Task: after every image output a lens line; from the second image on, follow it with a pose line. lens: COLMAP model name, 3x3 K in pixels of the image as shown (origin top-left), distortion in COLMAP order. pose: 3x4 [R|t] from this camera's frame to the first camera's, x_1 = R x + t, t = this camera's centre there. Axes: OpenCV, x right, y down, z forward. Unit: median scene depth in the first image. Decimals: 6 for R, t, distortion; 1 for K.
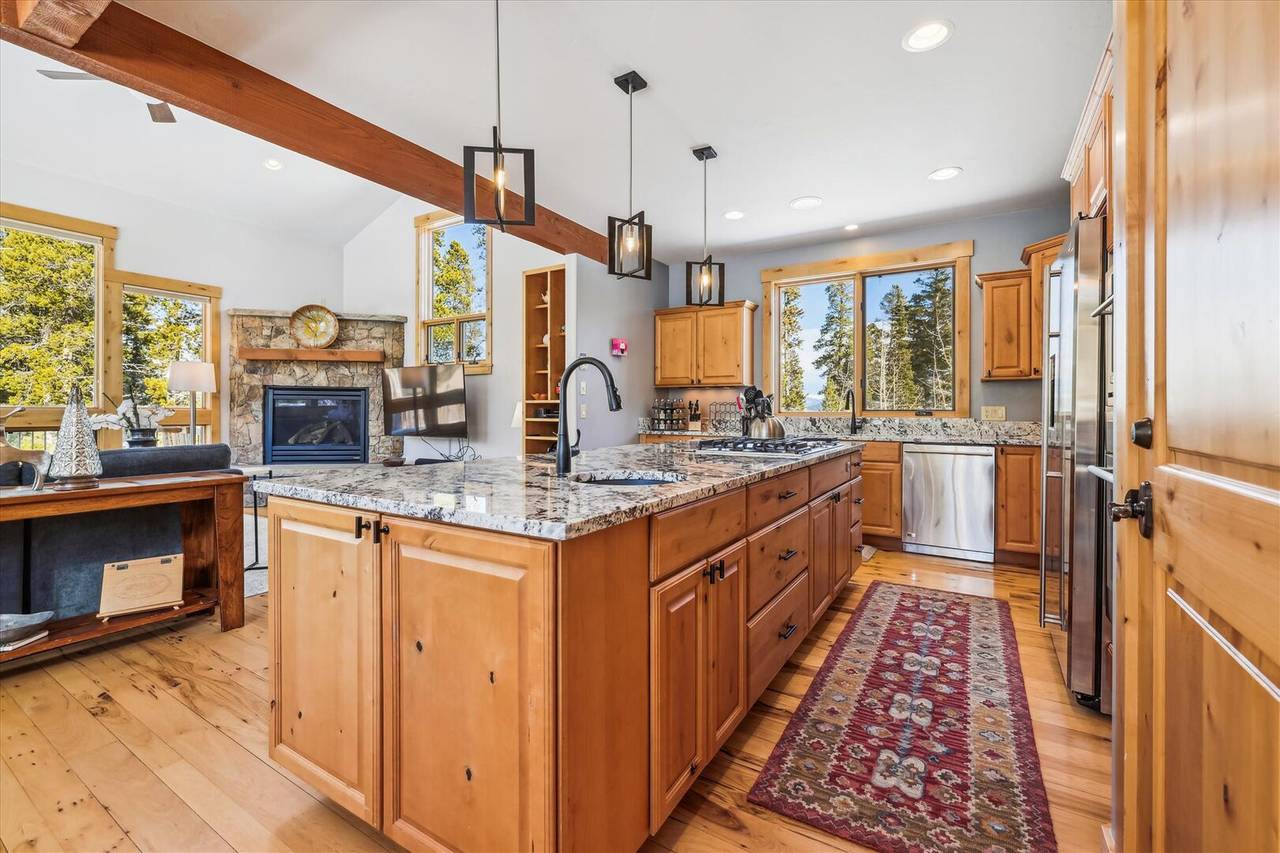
lens RADIAL K [[550.9, 0, 633.1], [0, 550.9, 426.4], [0, 0, 1]] dist [-0.005324, 0.000281]
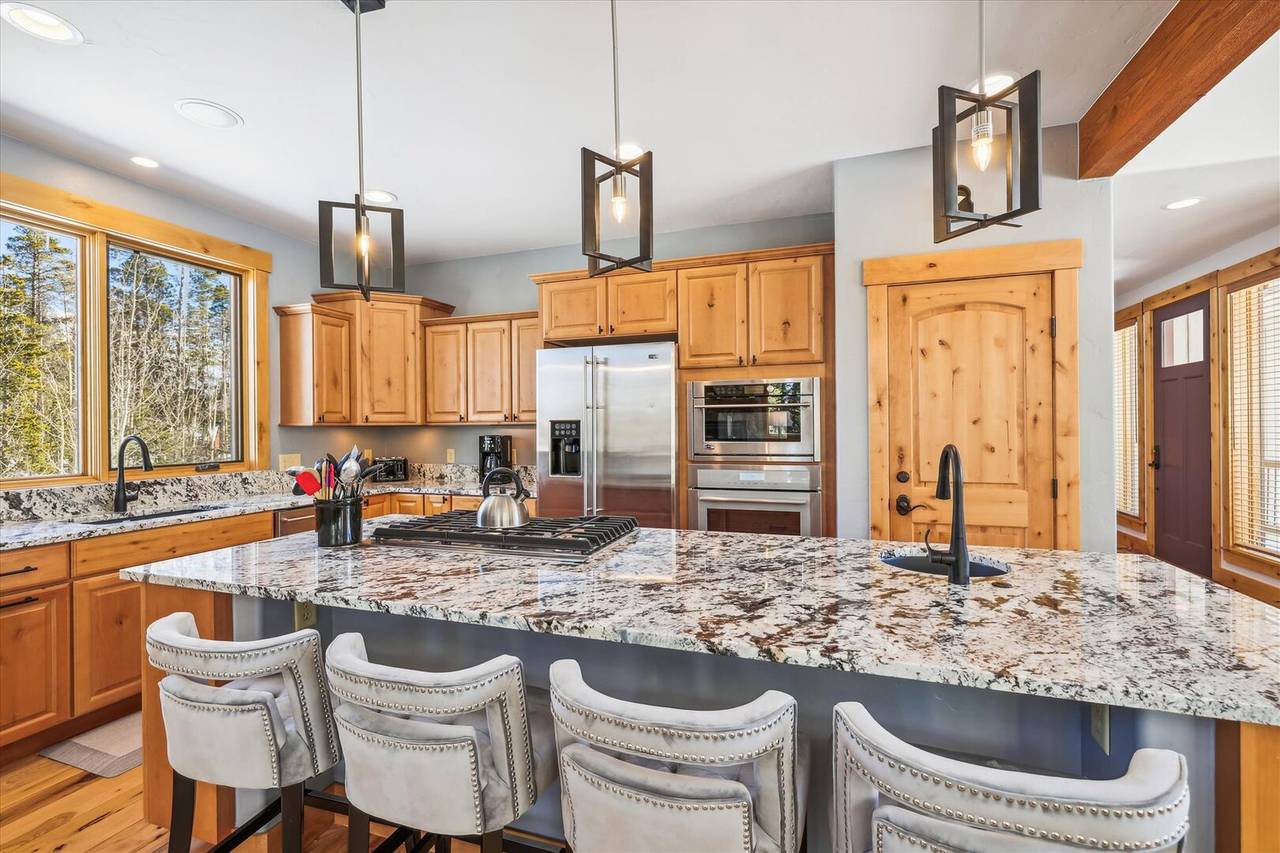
lens RADIAL K [[550.9, 0, 646.6], [0, 550.9, 430.0], [0, 0, 1]] dist [-0.005324, 0.000281]
pose [[-0.233285, -0.006720, 0.972385, -0.206628], [0.031389, 0.999403, 0.014438, -0.045109], [-0.971902, 0.033890, -0.232934, 0.426536]]
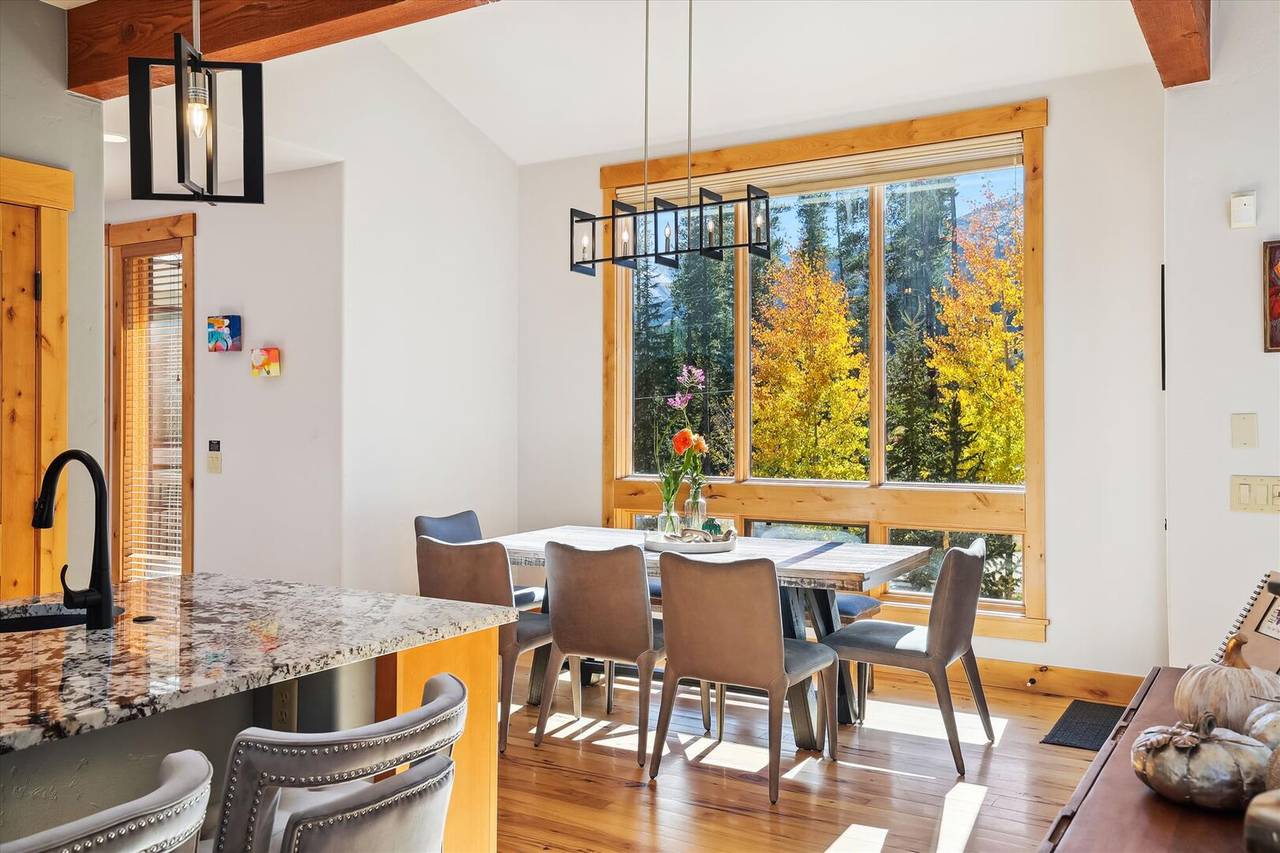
lens RADIAL K [[1019.6, 0, 629.7], [0, 1019.6, 425.3], [0, 0, 1]] dist [0.075469, -0.008726]
pose [[-0.999634, -0.008083, -0.025806, -0.177698], [-0.008642, 0.999729, 0.021627, -0.047941], [0.025624, 0.021842, -0.999433, 0.577382]]
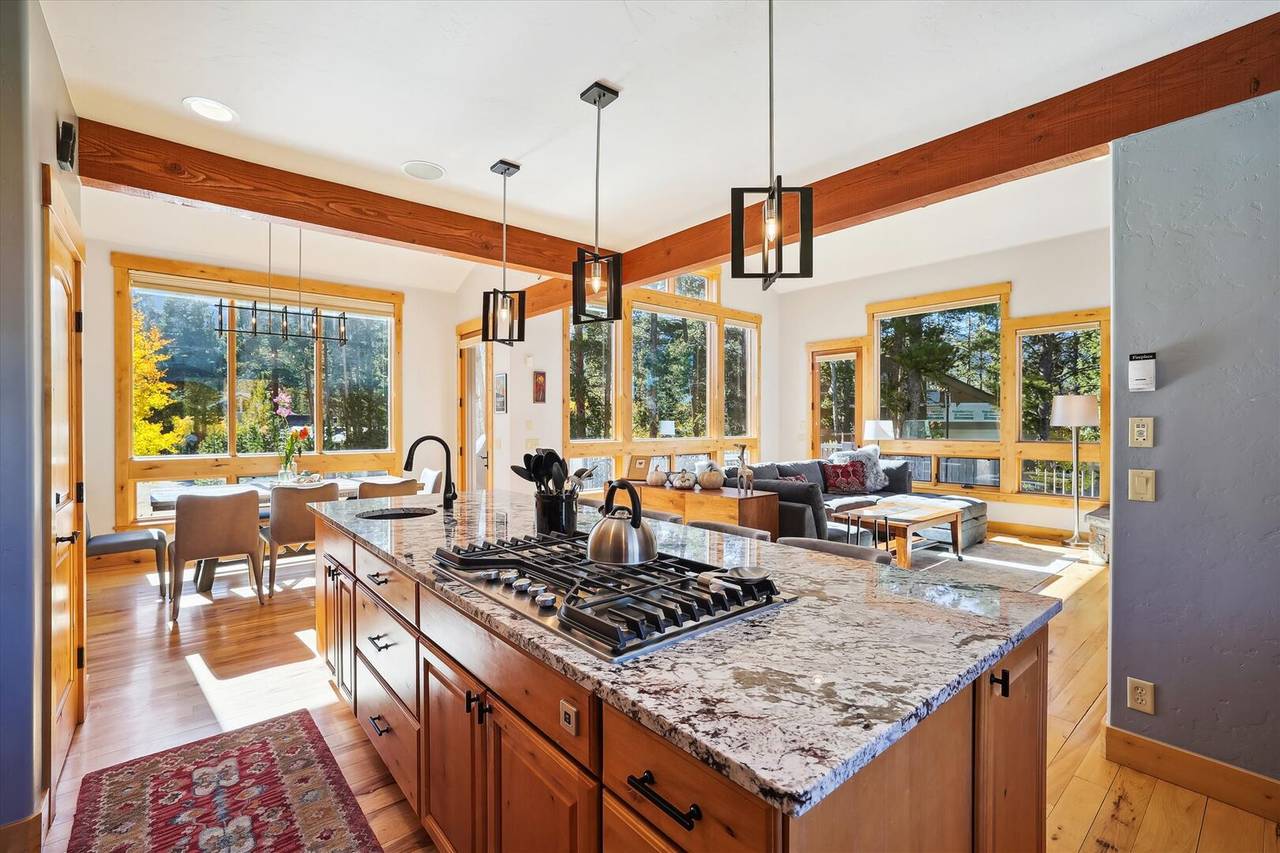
lens RADIAL K [[550.9, 0, 647.0], [0, 550.9, 424.7], [0, 0, 1]] dist [-0.005324, 0.000281]
pose [[-0.293903, -0.012214, -0.955757, 0.314801], [-0.035417, 0.999371, -0.001881, -0.043834], [0.955179, 0.033298, -0.294150, 0.512973]]
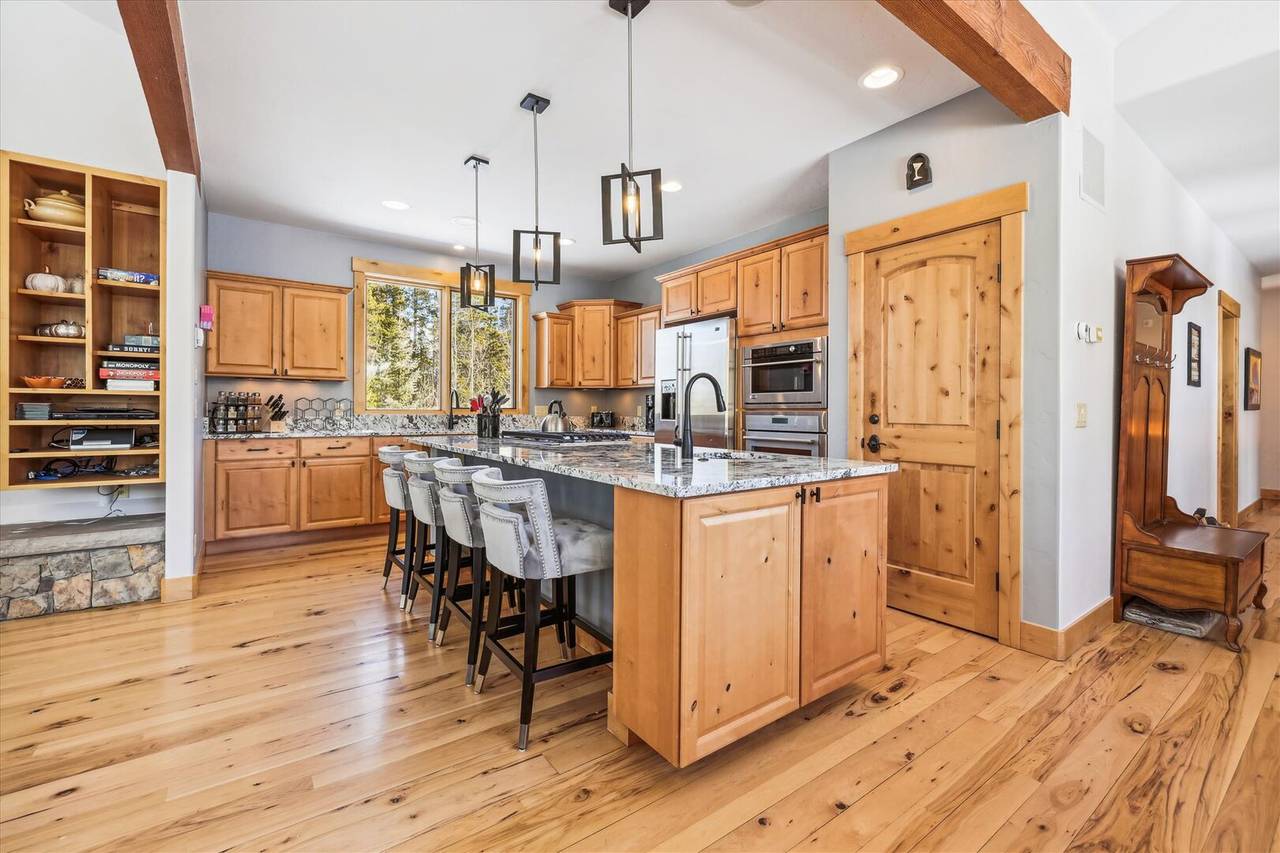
lens RADIAL K [[550.9, 0, 644.5], [0, 550.9, 414.7], [0, 0, 1]] dist [-0.005324, 0.000281]
pose [[0.366740, -0.006777, 0.930299, -0.358049], [0.019129, 0.999817, -0.000257, -0.005755], [-0.930127, 0.017890, 0.366802, 0.158405]]
